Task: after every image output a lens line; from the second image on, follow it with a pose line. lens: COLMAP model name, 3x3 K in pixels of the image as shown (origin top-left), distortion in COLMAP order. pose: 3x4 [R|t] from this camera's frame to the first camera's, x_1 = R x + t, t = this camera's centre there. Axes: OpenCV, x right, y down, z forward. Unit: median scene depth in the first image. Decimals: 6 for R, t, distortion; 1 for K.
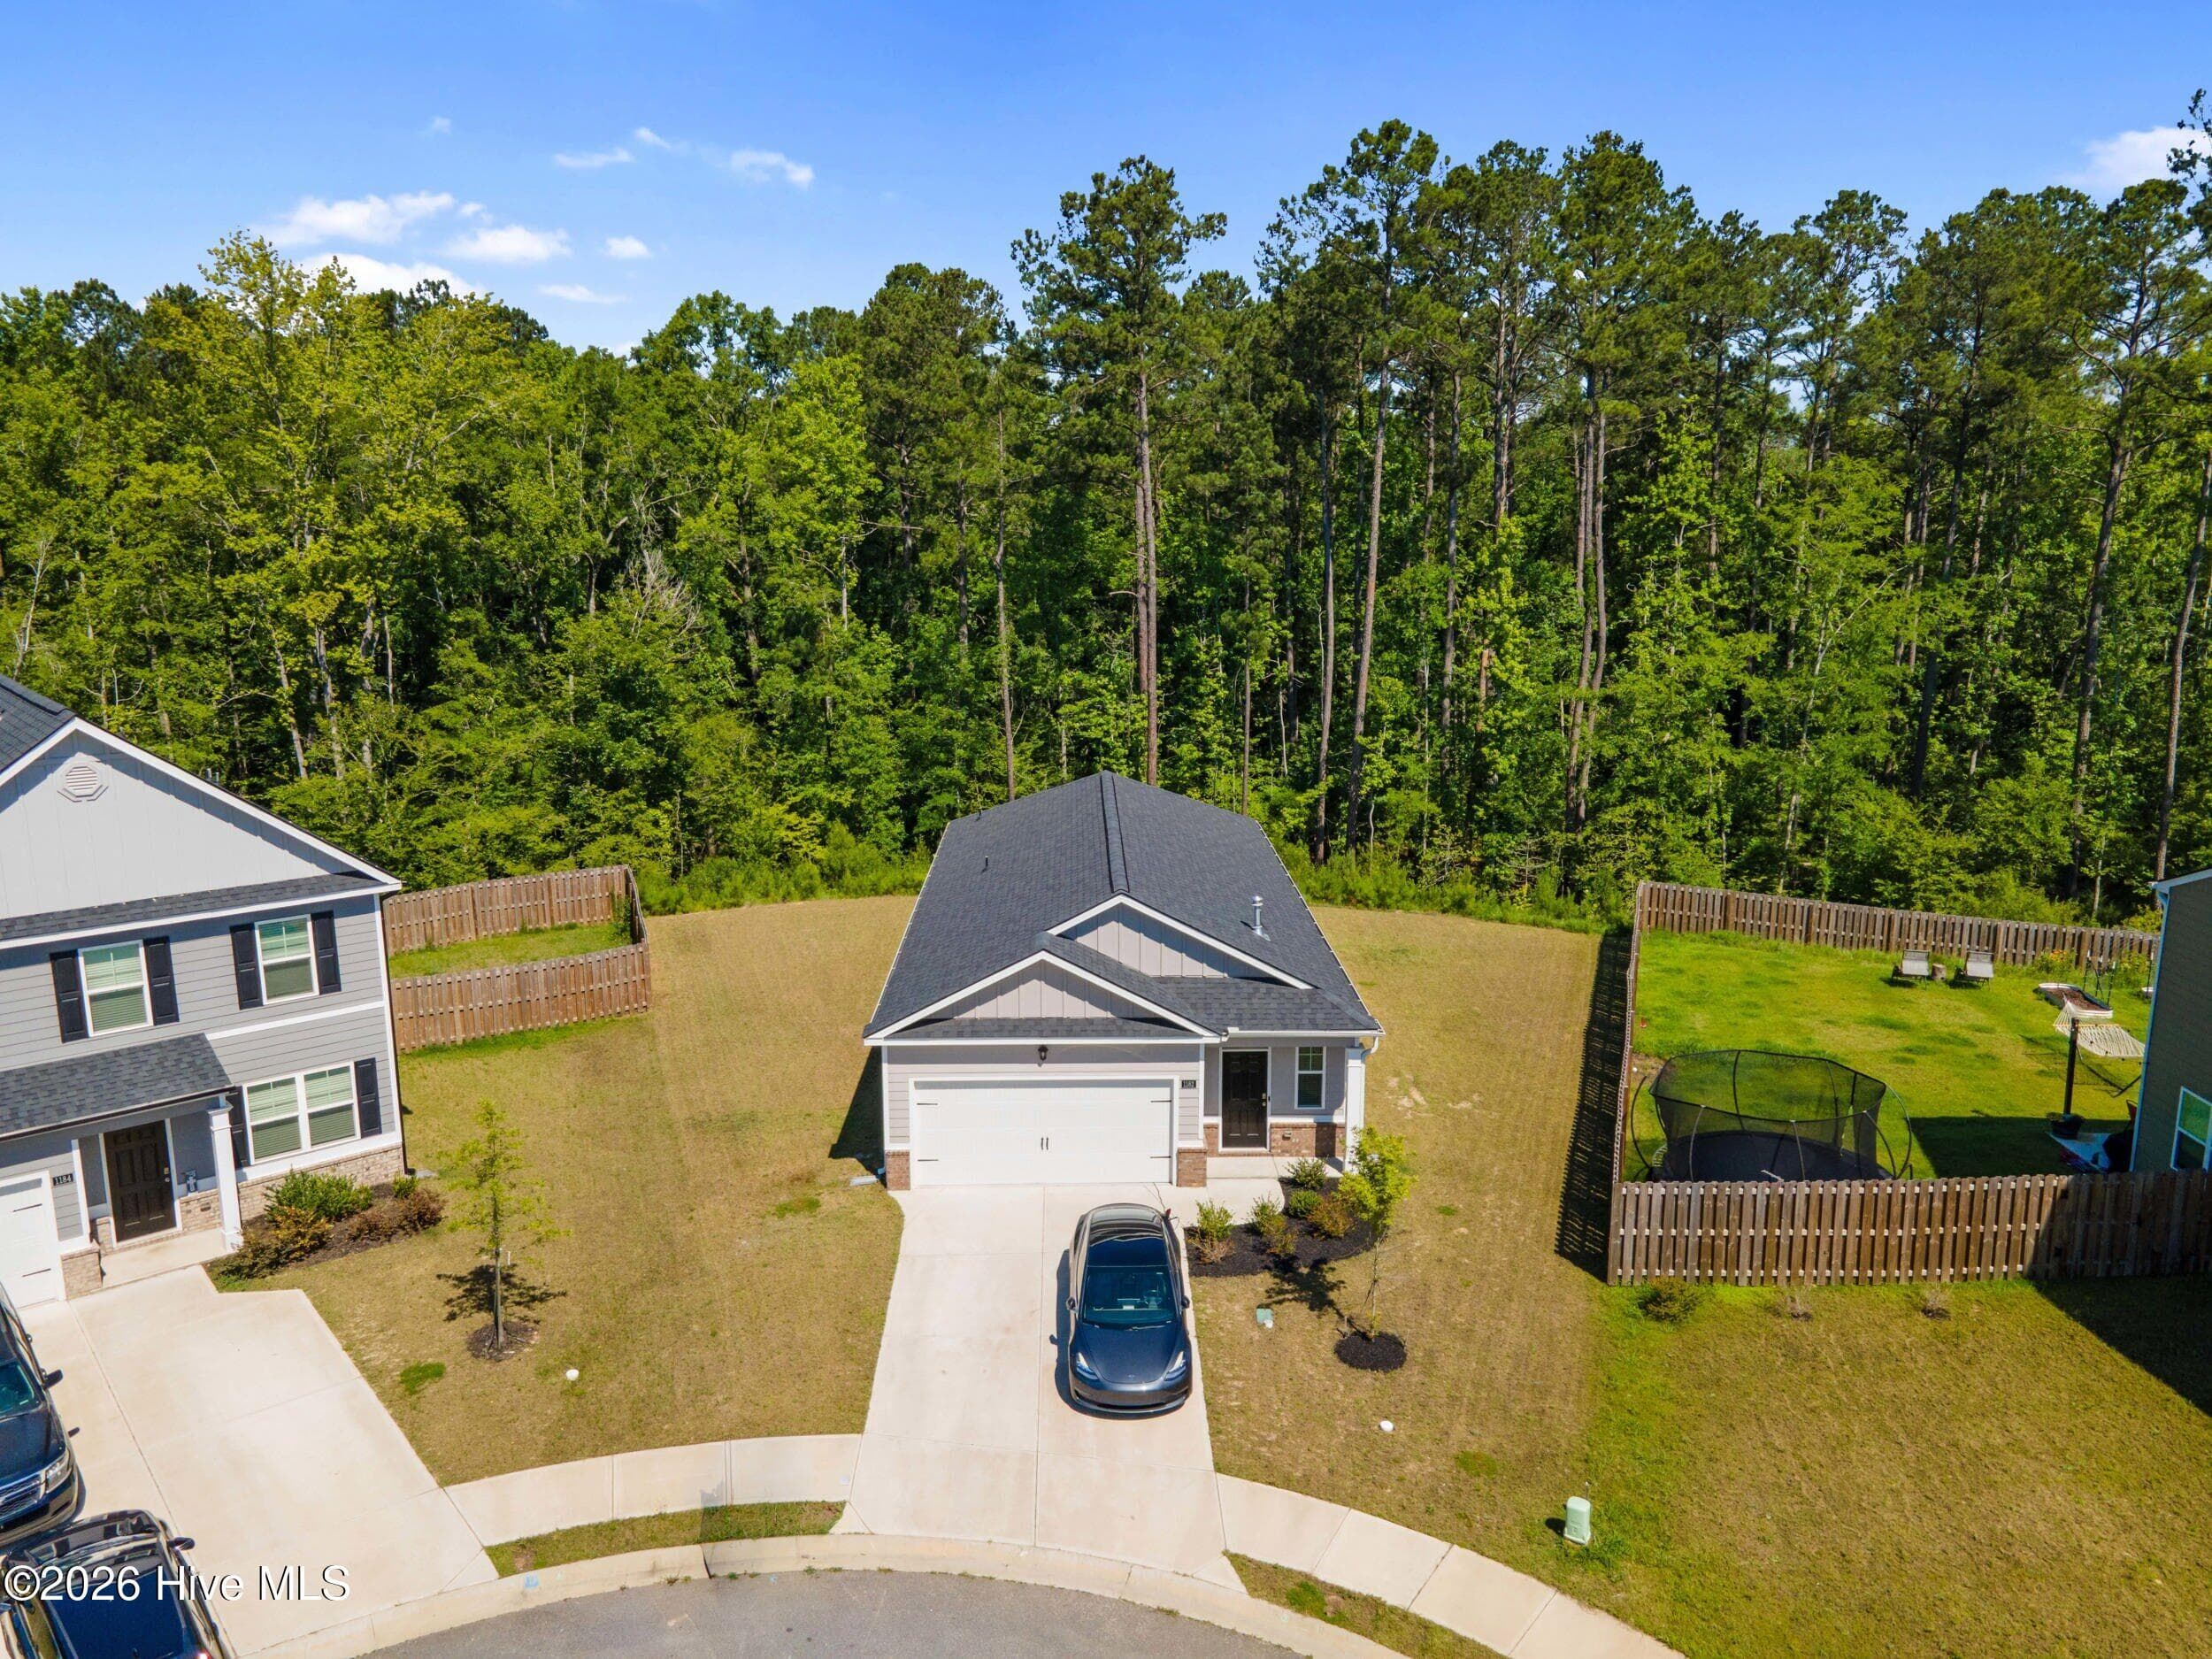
lens RADIAL K [[1738.8, 0, 1102.9], [0, 1738.8, 827.0], [0, 0, 1]] dist [0.009386, 0.022964]
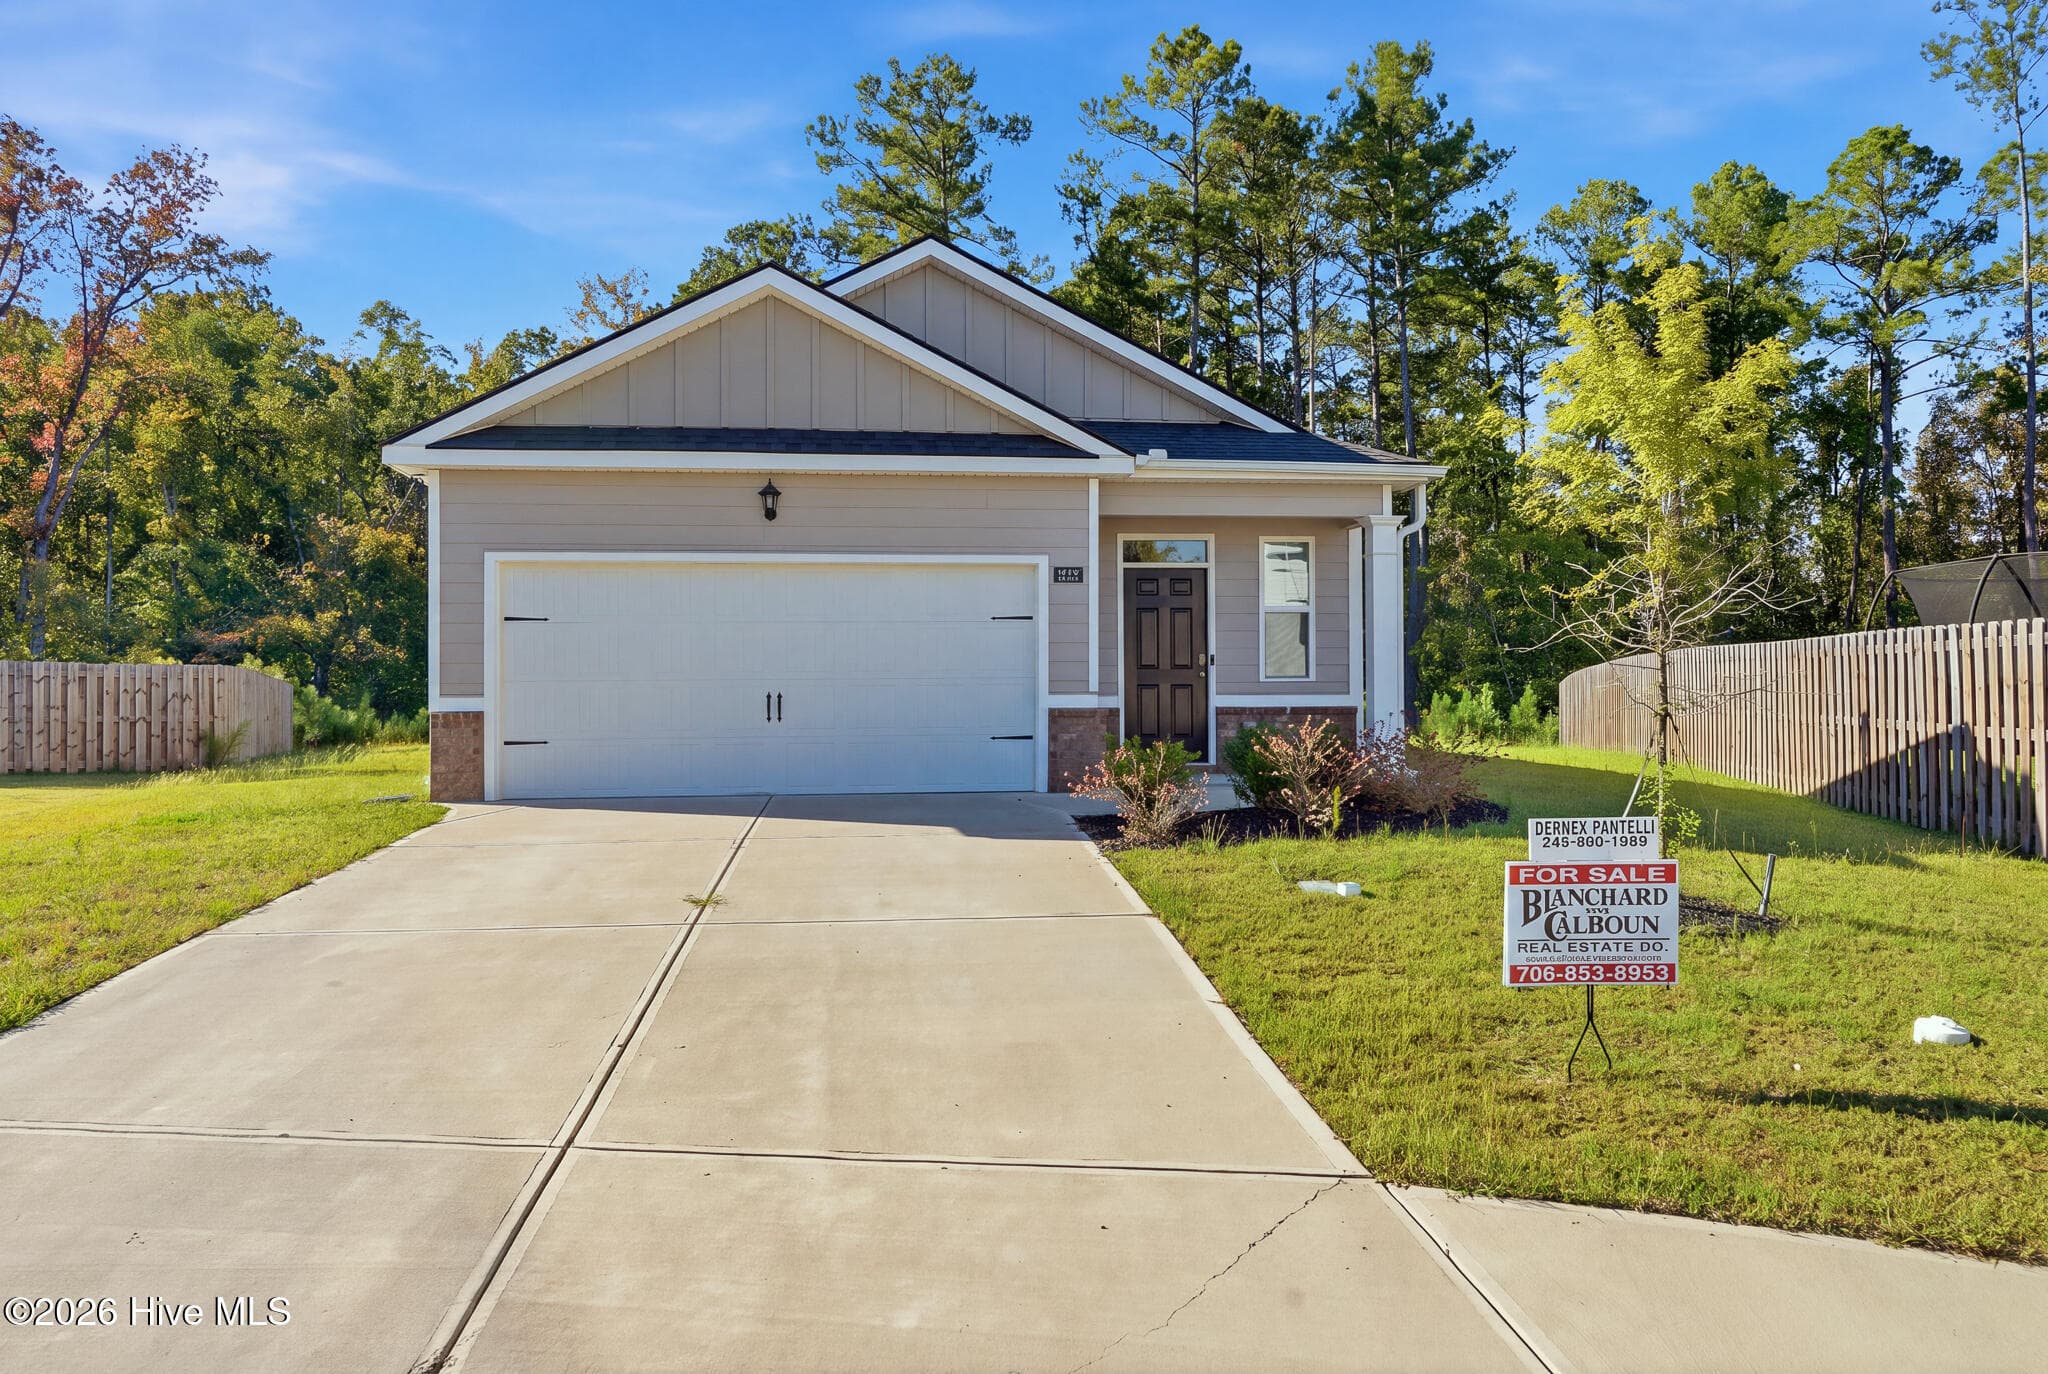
lens RADIAL K [[1345.0, 0, 1017.3], [0, 1345.0, 706.1], [0, 0, 1]] dist [-0.002383, -0.001256]
pose [[0.996646, -0.000426, 0.081832, 0.004241], [0.017609, 0.977677, -0.209375, 0.265444], [-0.079917, 0.210113, 0.974405, 0.642747]]
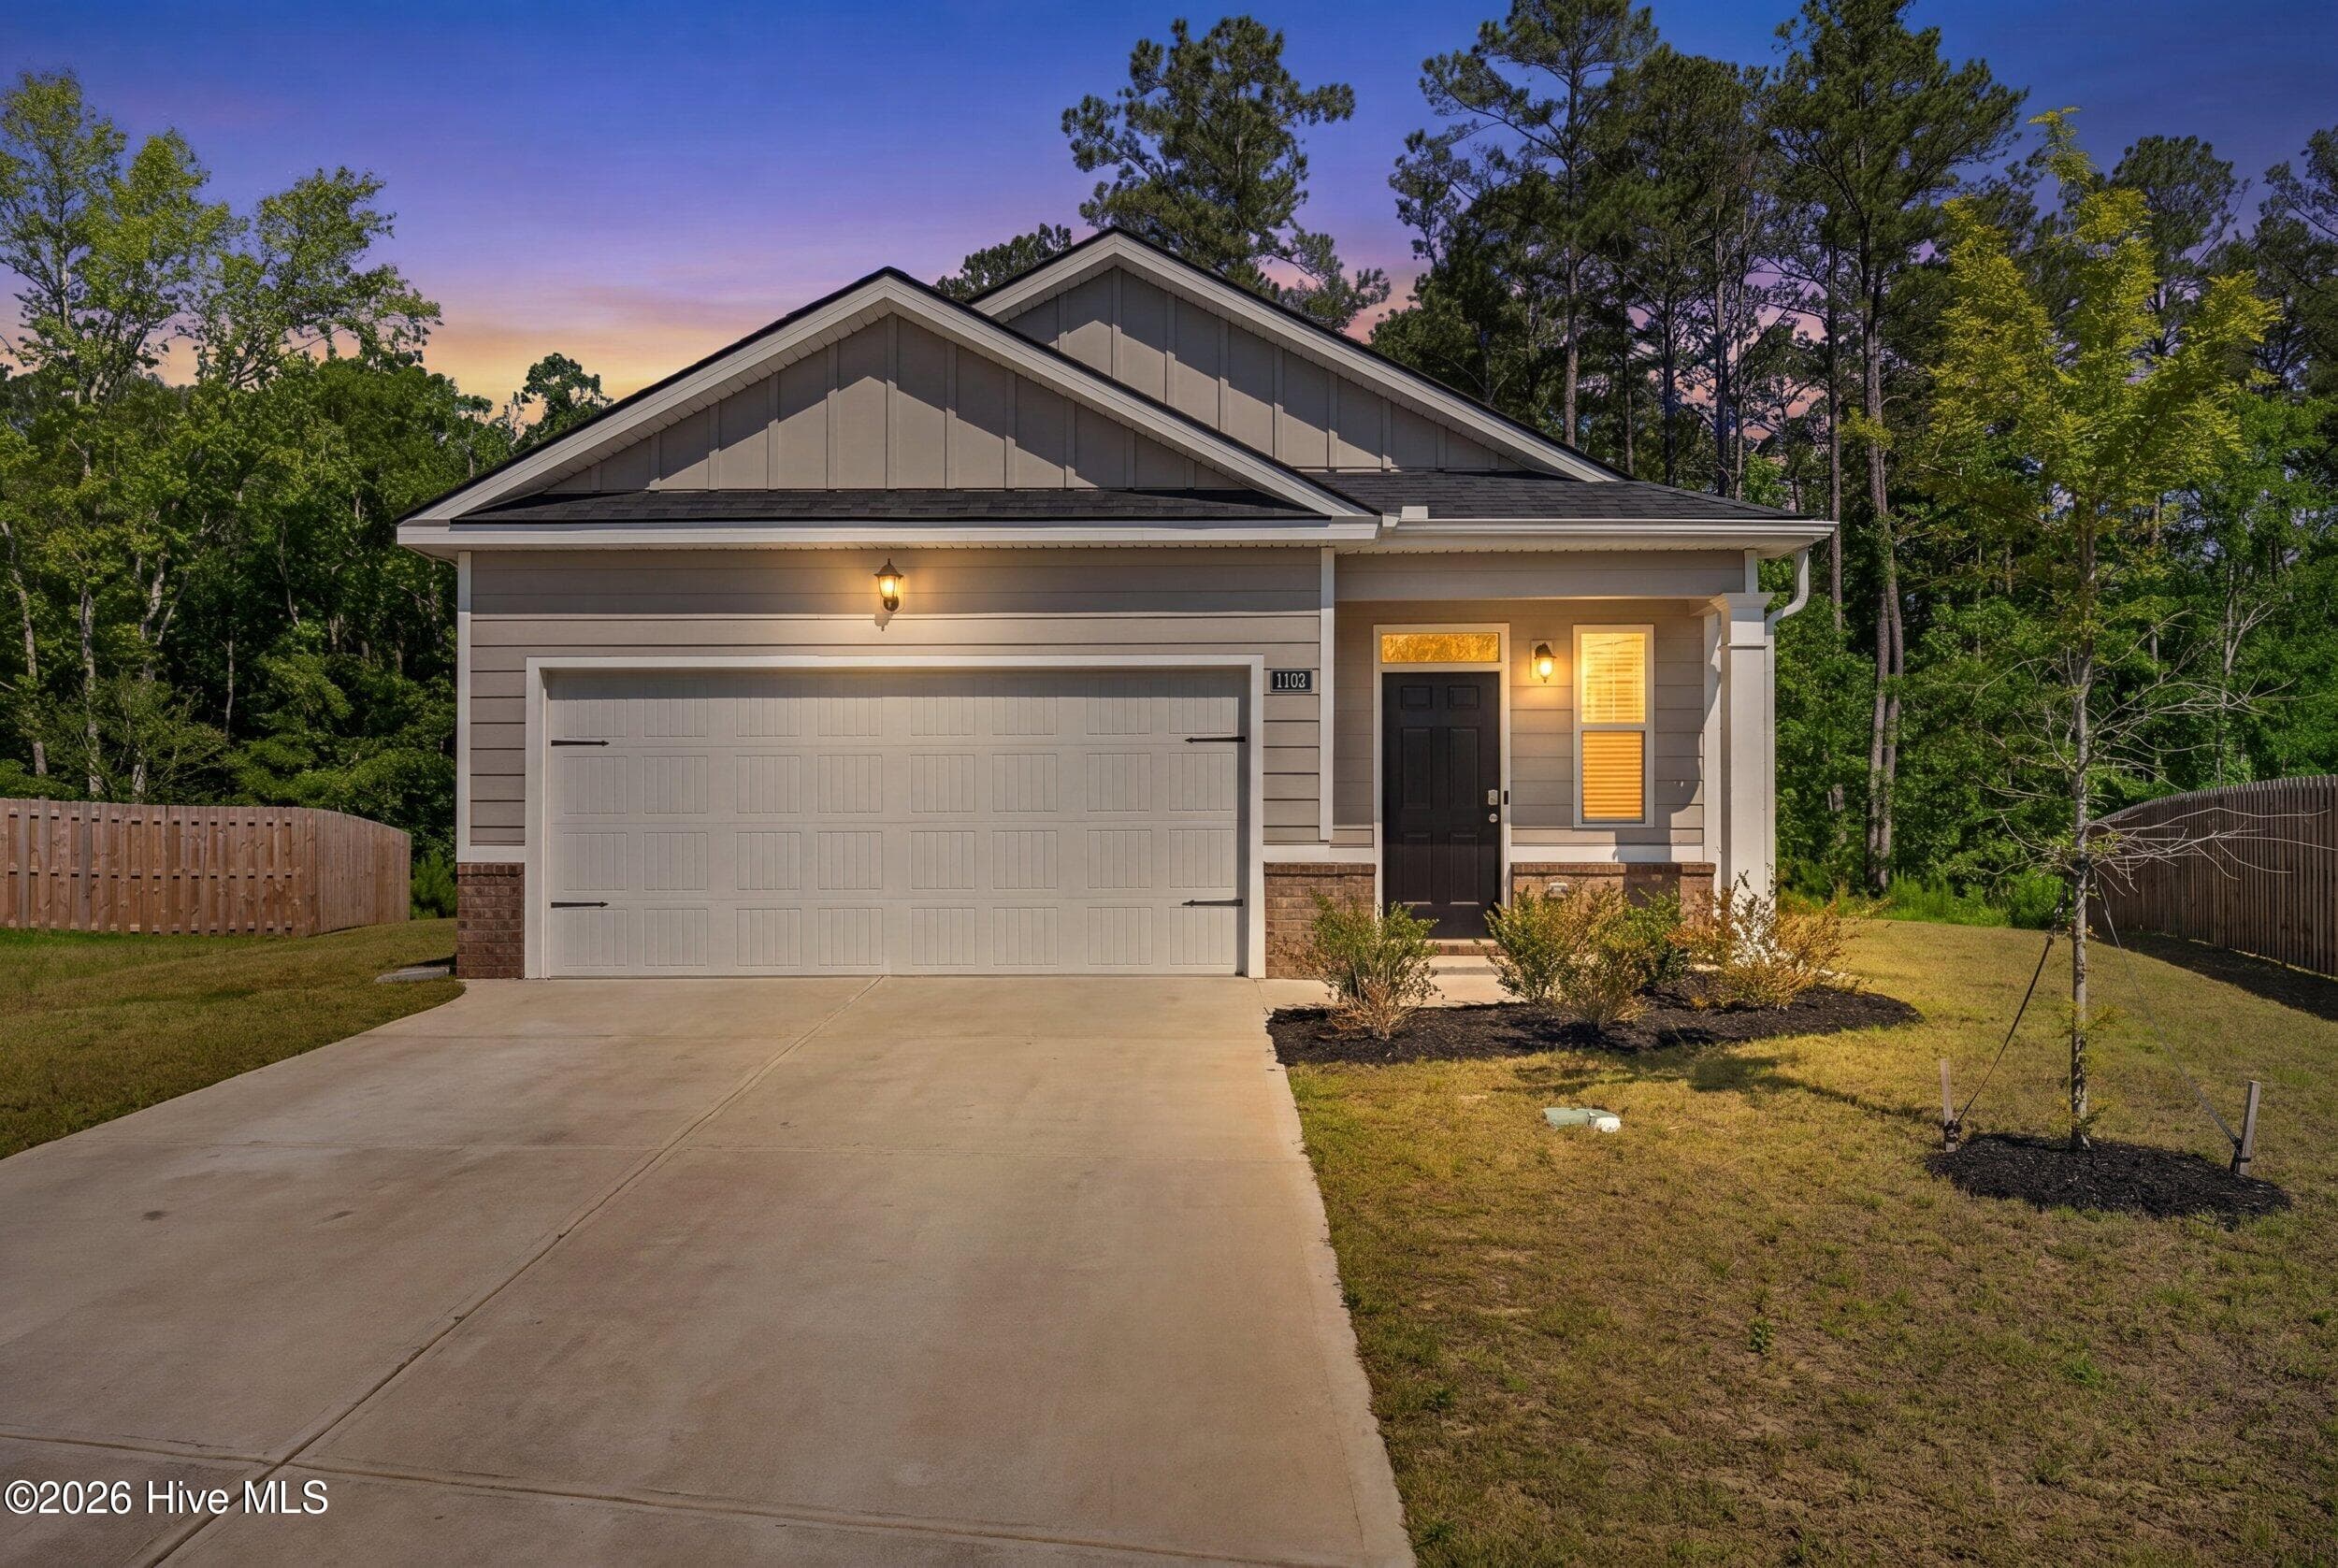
lens RADIAL K [[1765.7, 0, 1145.6], [0, 1765.7, 838.1], [0, 0, 1]] dist [-0.029563, -0.001778]
pose [[0.998910, 0.004498, -0.046455, 0.036801], [-0.014824, 0.974379, -0.224423, 0.264026], [0.044255, 0.224867, 0.973384, 0.654695]]
